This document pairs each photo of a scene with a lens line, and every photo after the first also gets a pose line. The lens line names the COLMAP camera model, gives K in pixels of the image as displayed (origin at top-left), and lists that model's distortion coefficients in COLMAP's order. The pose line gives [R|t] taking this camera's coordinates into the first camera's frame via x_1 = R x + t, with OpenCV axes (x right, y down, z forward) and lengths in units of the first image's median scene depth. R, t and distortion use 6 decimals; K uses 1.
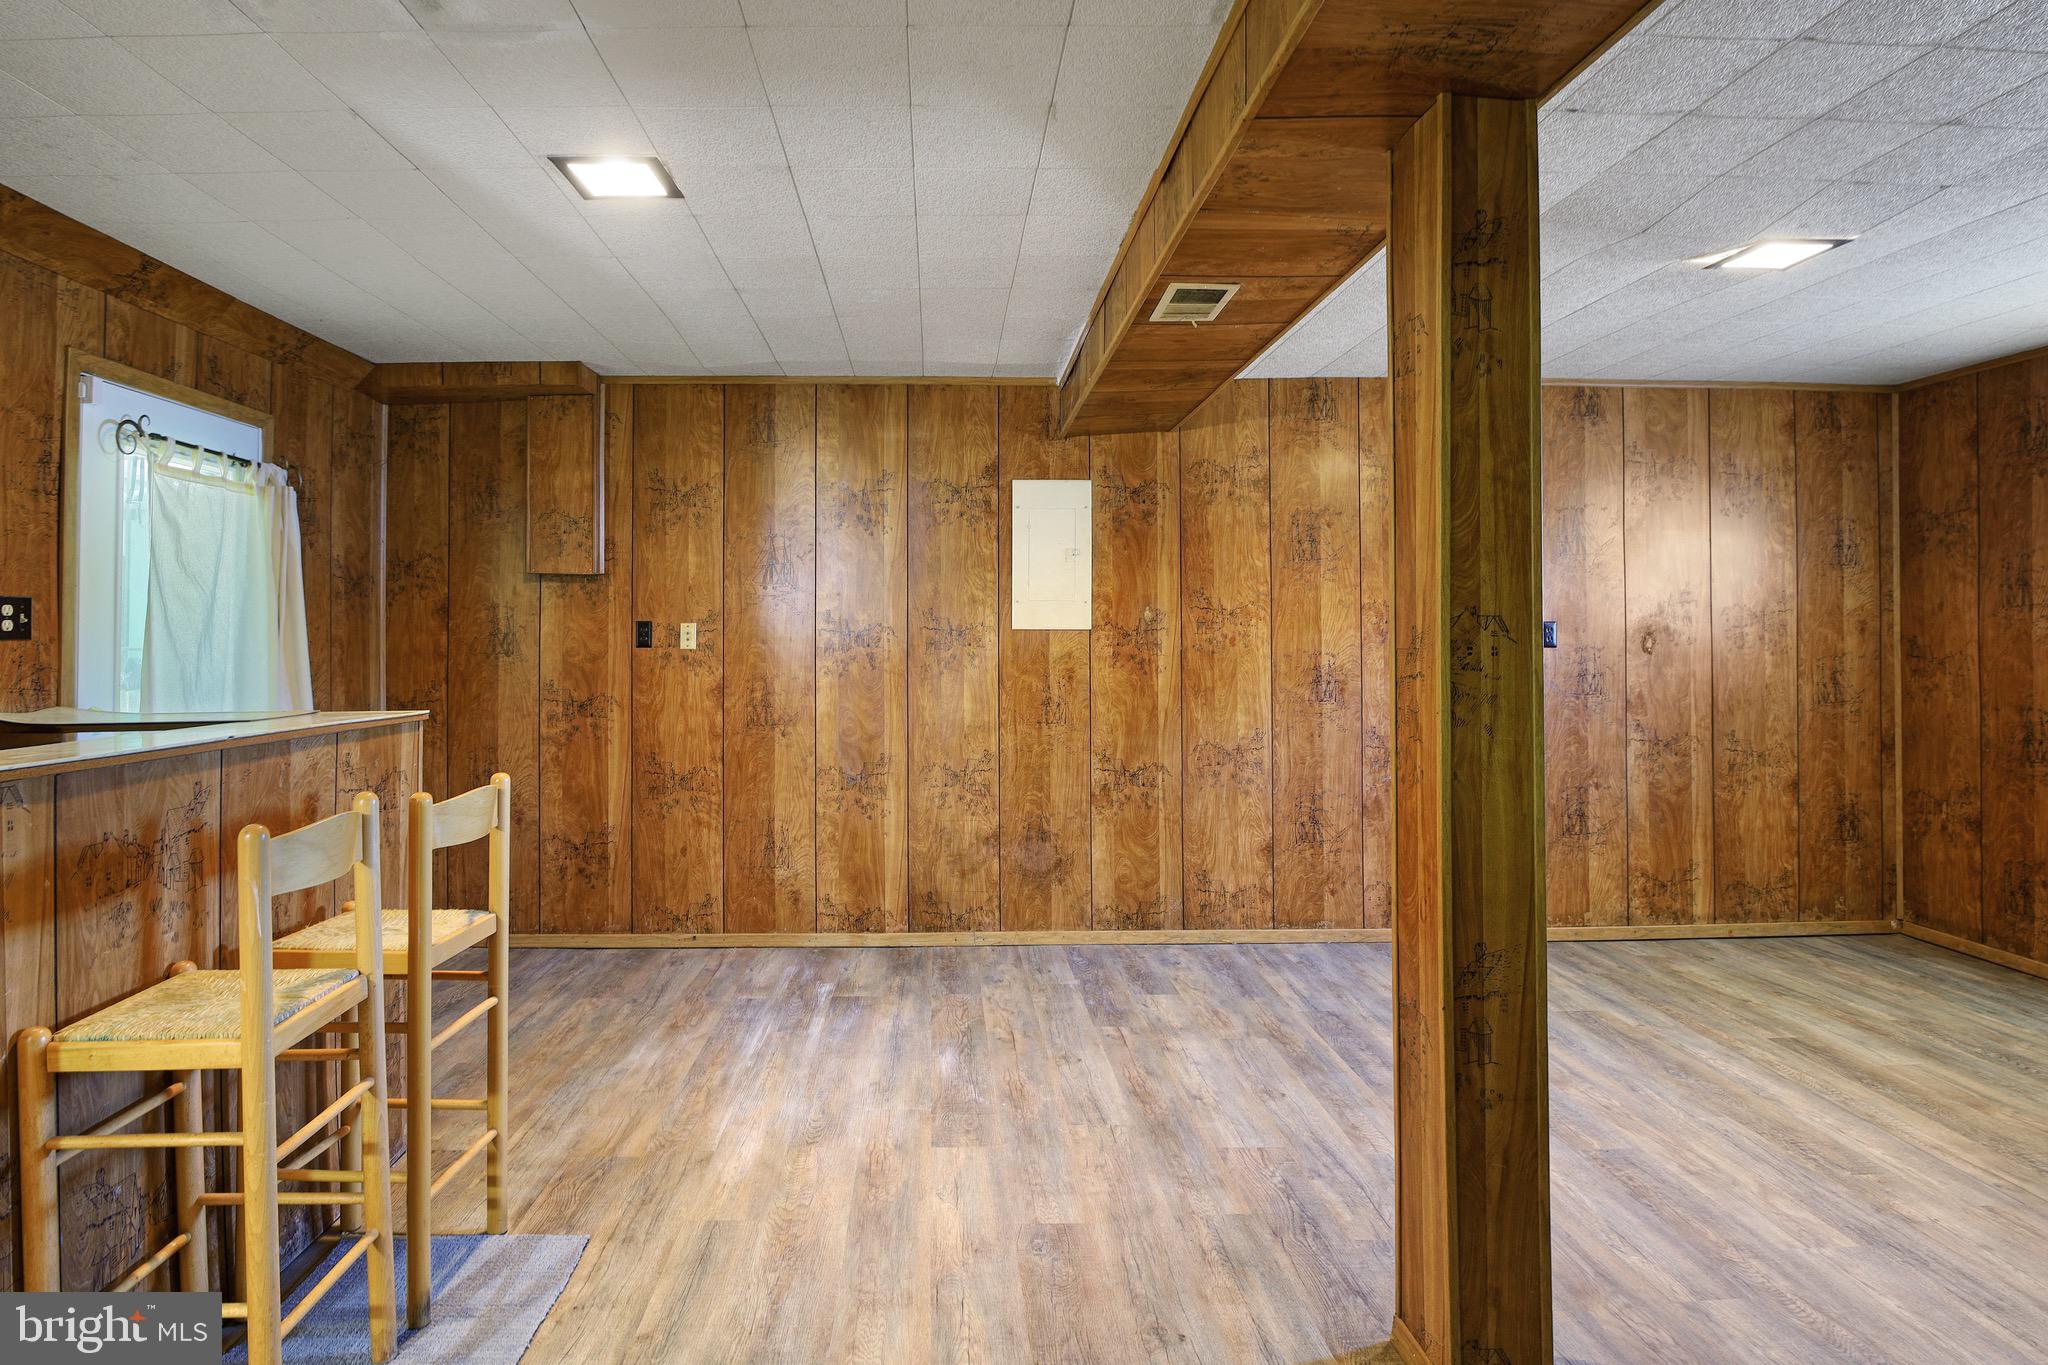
lens RADIAL K [[1059.8, 0, 960.0], [0, 1059.8, 686.3], [0, 0, 1]] dist [-0.027180, -0.001136]
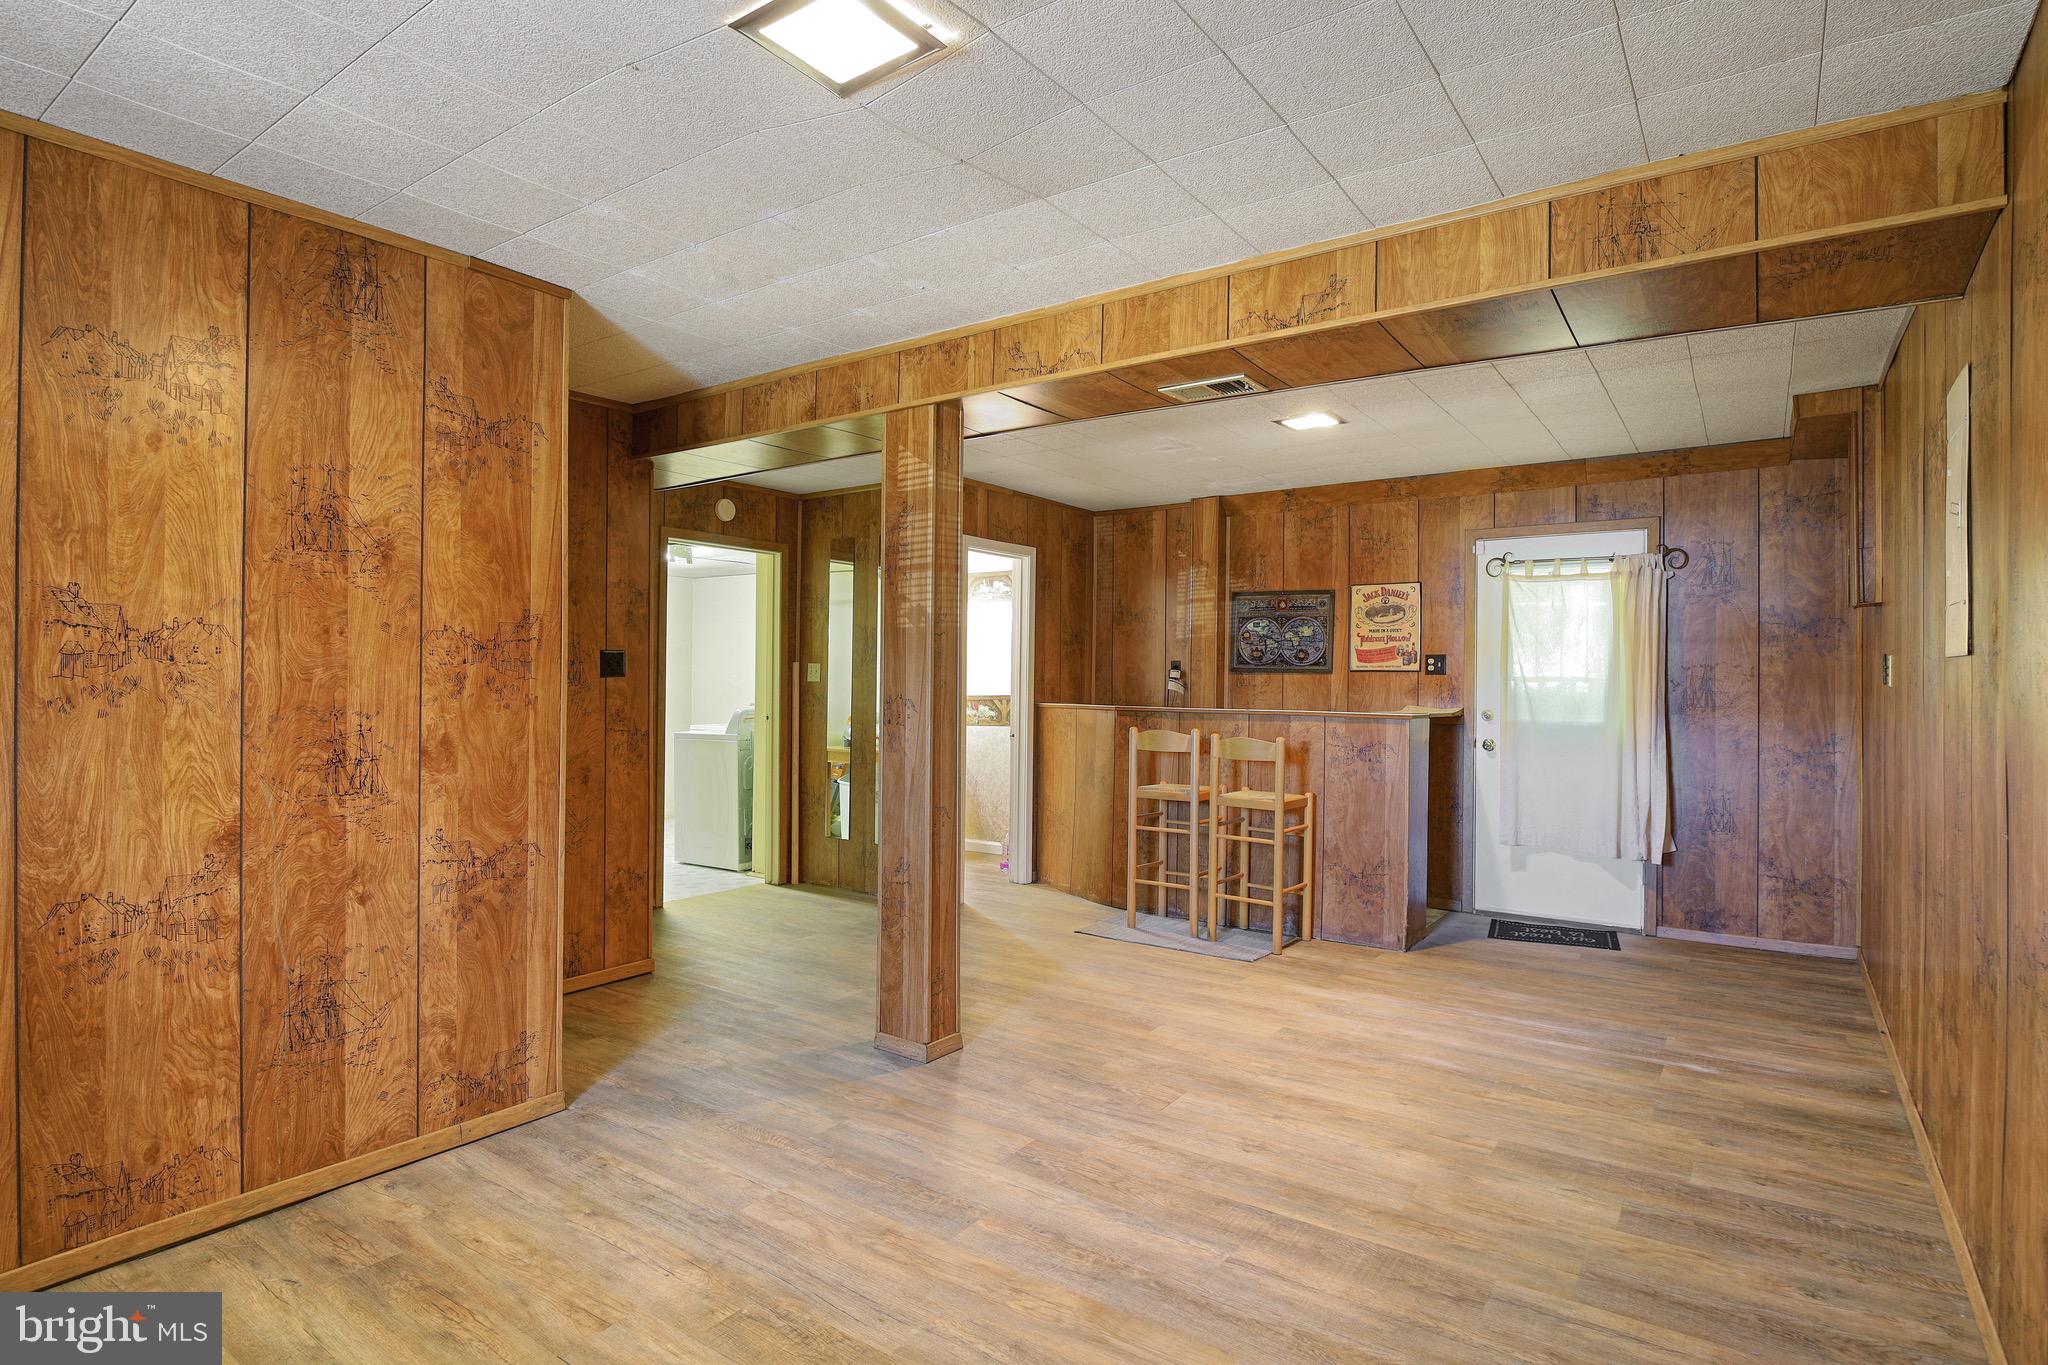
lens RADIAL K [[1050.4, 0, 1007.0], [0, 1050.4, 652.9], [0, 0, 1]] dist [-0.002812, -0.014612]
pose [[-0.604861, -0.027917, -0.795842, 1.538146], [-0.049605, 0.998765, 0.002666, -0.050347], [0.794785, 0.041091, -0.605499, 1.794545]]
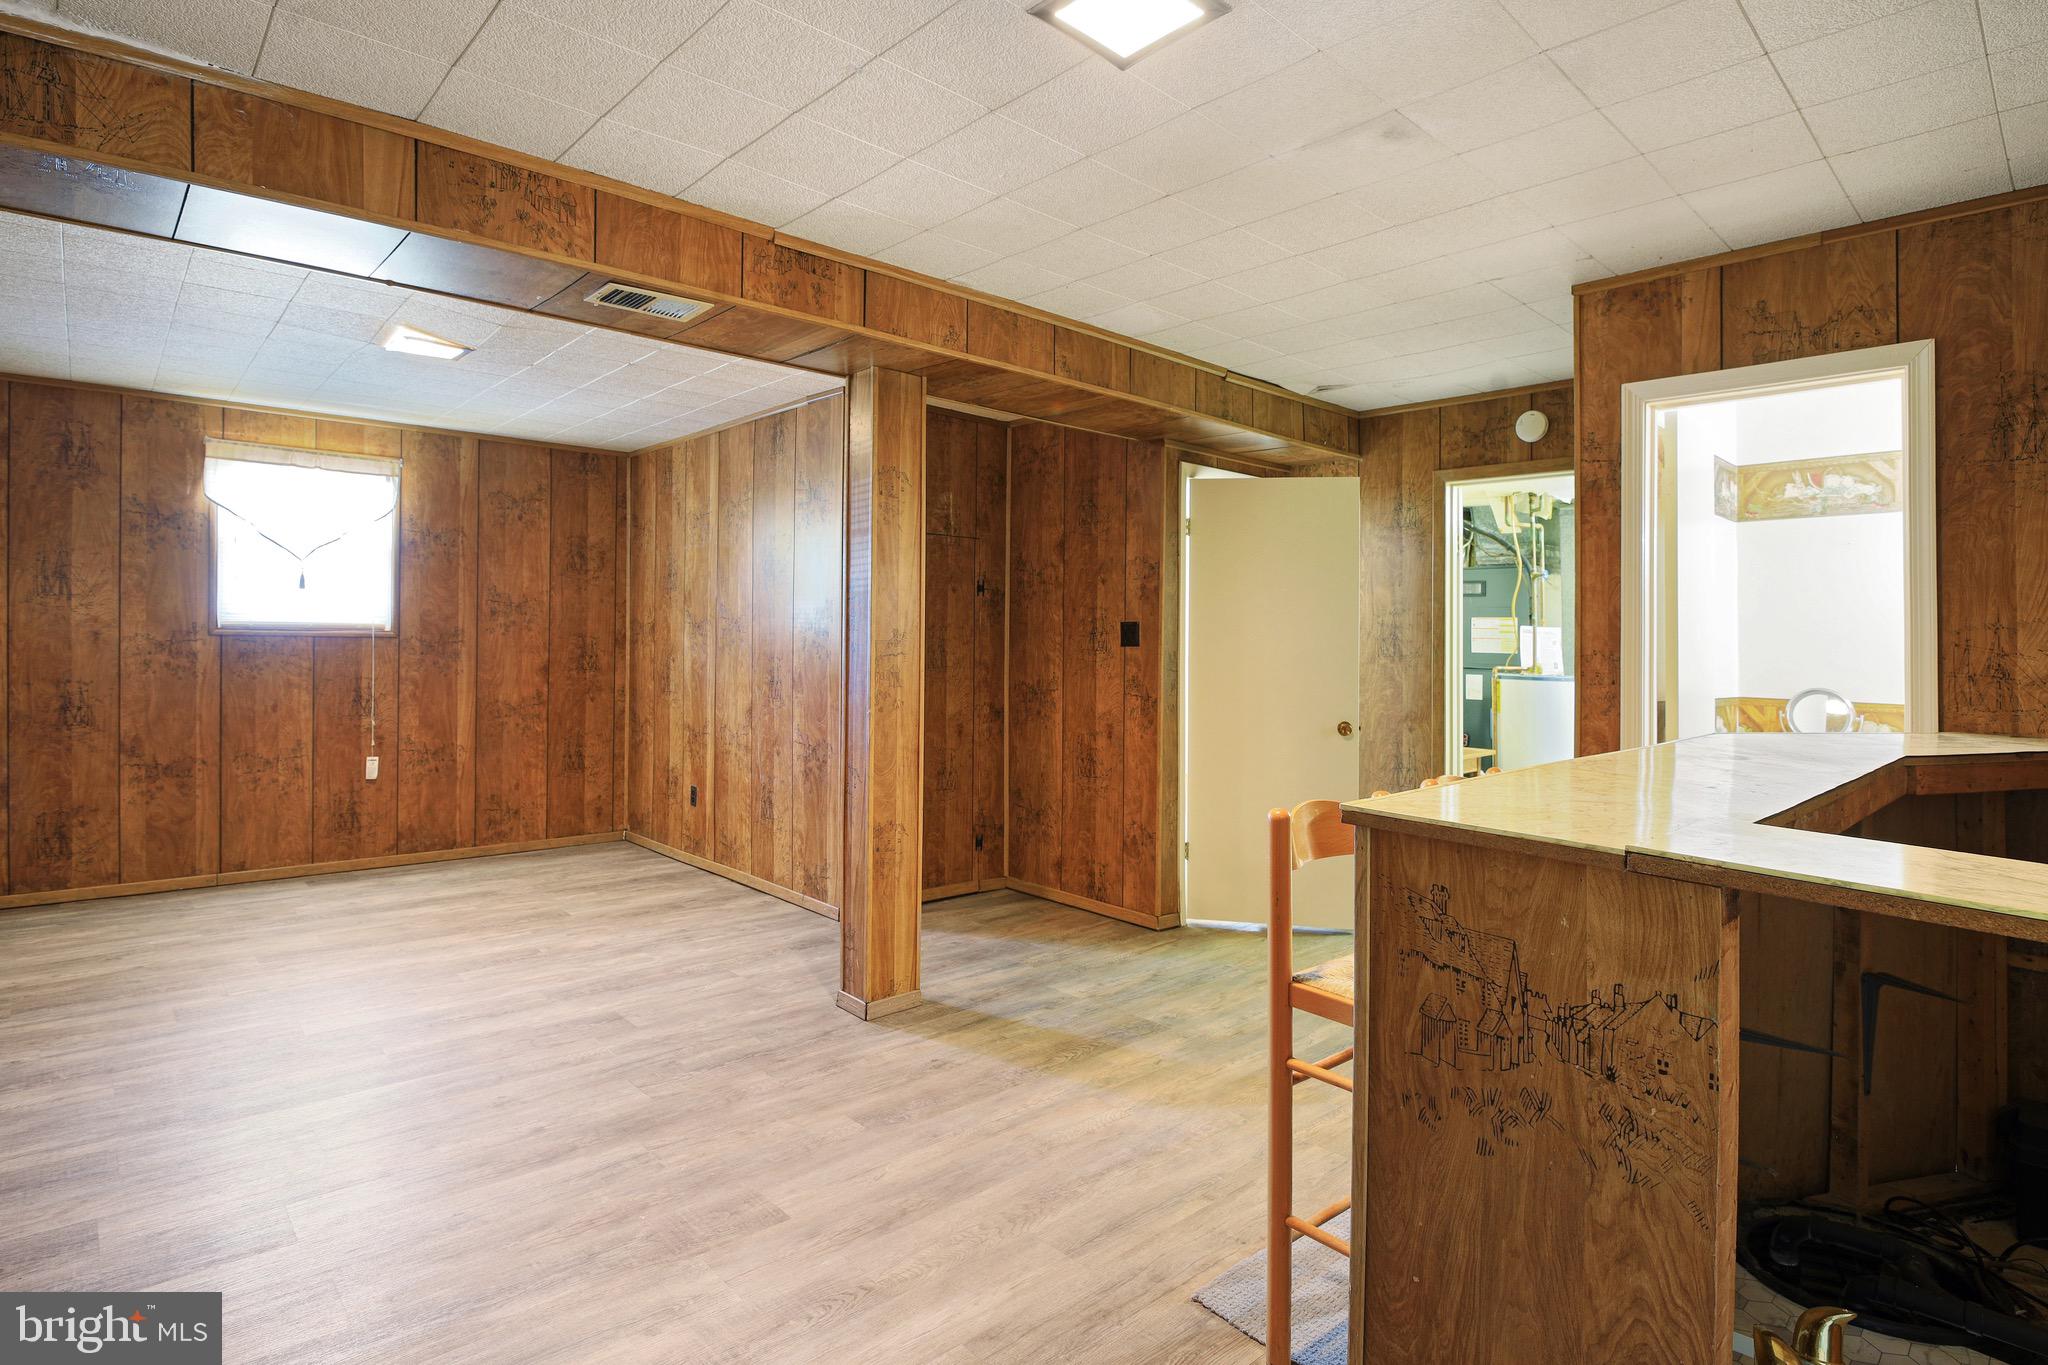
lens RADIAL K [[1050.4, 0, 1007.0], [0, 1050.4, 652.9], [0, 0, 1]] dist [-0.002812, -0.014612]
pose [[-0.651961, -0.026878, 0.757776, -0.886774], [0.014137, 0.998767, 0.047589, -0.056147], [-0.758120, 0.041739, -0.650777, 1.634020]]
